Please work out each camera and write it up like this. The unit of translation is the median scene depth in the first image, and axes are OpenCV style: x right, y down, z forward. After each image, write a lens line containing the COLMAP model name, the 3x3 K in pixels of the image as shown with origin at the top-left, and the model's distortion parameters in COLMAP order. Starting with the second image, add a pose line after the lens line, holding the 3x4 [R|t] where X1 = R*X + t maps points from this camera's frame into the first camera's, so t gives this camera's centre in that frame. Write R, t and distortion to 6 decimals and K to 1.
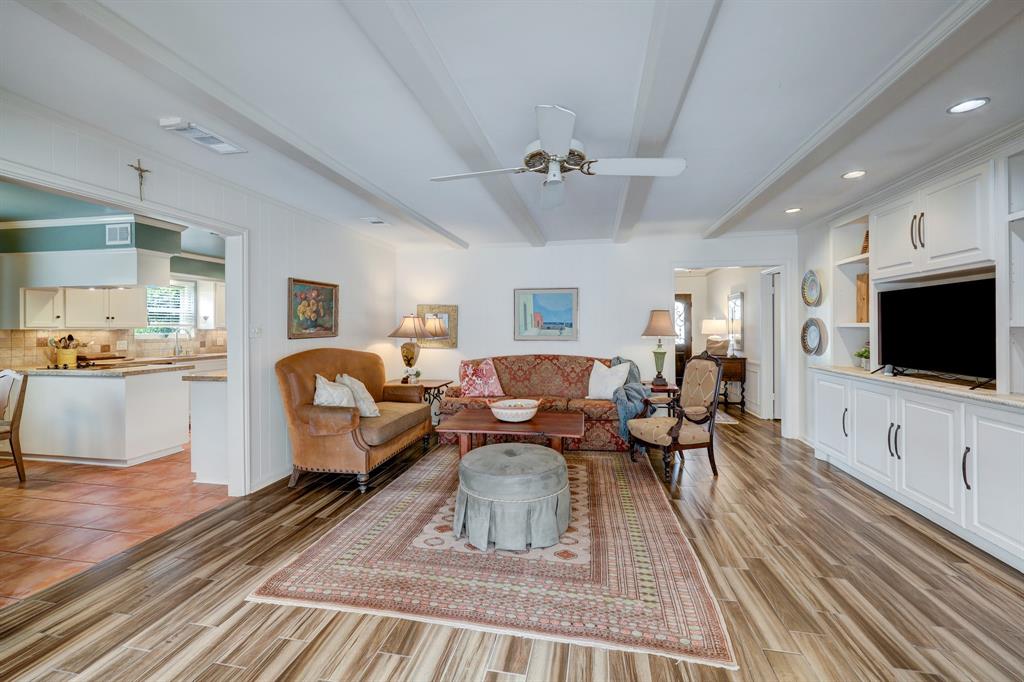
lens RADIAL K [[416.0, 0, 508.4], [0, 416.0, 329.7], [0, 0, 1]] dist [0.001872, 0.000392]
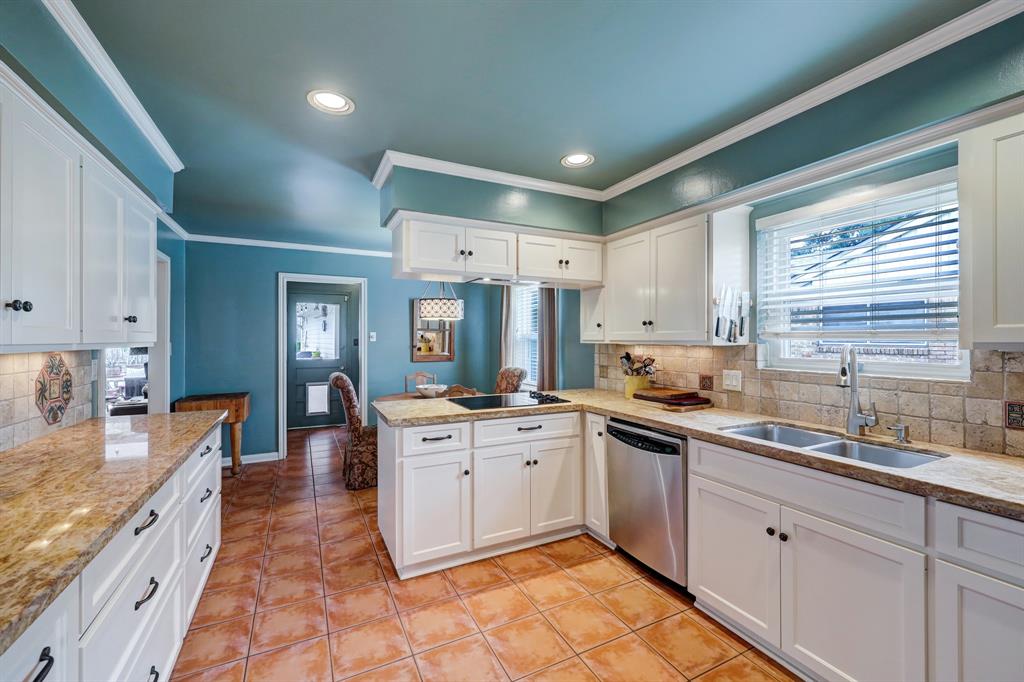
lens RADIAL K [[427.5, 0, 513.8], [0, 427.5, 337.2], [0, 0, 1]] dist [0.000685, 0.000027]
pose [[-0.788928, 0.005303, -0.614463, -0.513137], [0.003980, 0.999986, 0.003521, -0.013483], [0.614473, 0.000333, -0.788938, 1.382749]]
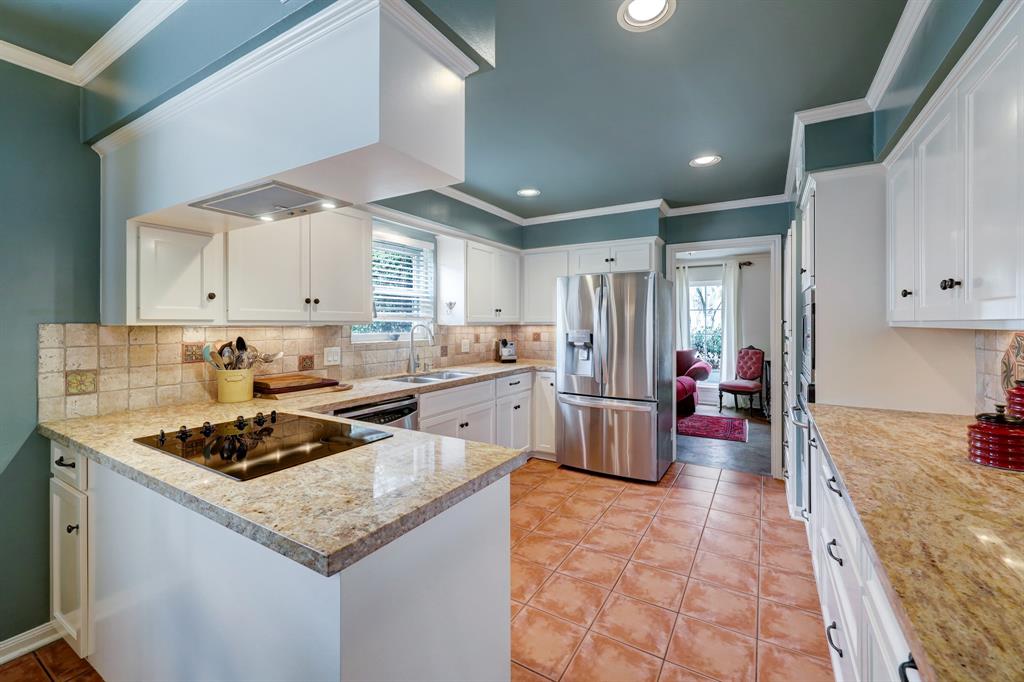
lens RADIAL K [[416.5, 0, 514.0], [0, 416.5, 332.1], [0, 0, 1]] dist [-0.000049, 0.000016]
pose [[0.940789, 0.011606, -0.338794, -0.612501], [-0.005872, 0.999822, 0.017943, -0.003299], [0.338942, -0.014891, 0.940690, 0.669149]]
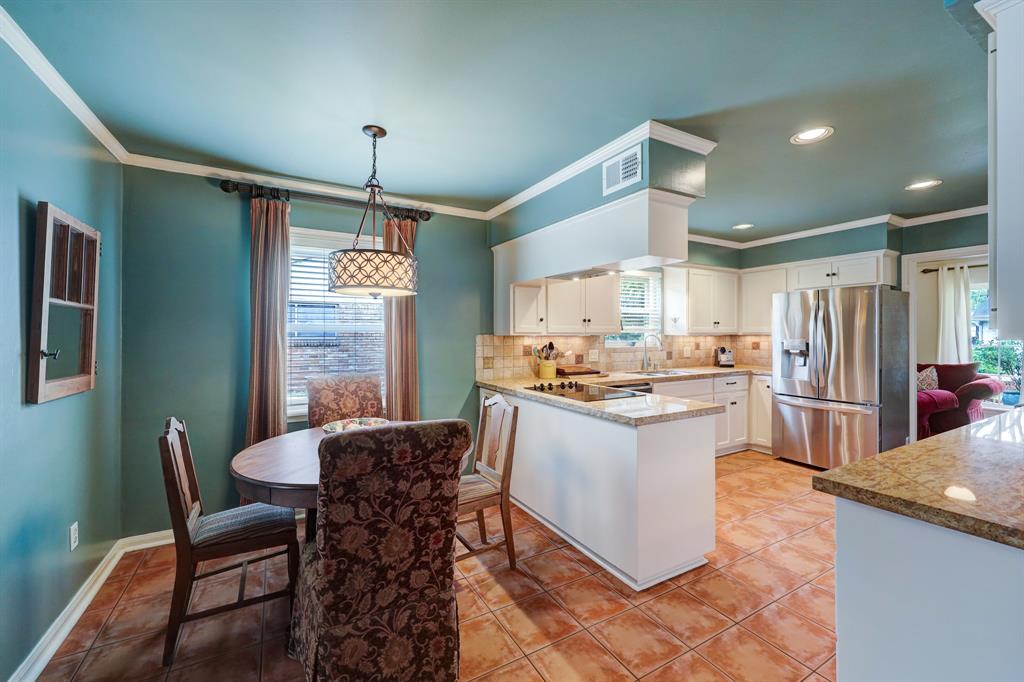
lens RADIAL K [[416.5, 0, 514.0], [0, 416.5, 332.1], [0, 0, 1]] dist [-0.000049, 0.000016]
pose [[0.656580, -0.000300, -0.754256, -0.489345], [-0.003976, 0.999985, -0.003859, -0.003622], [0.754246, 0.005533, 0.656569, 0.417821]]
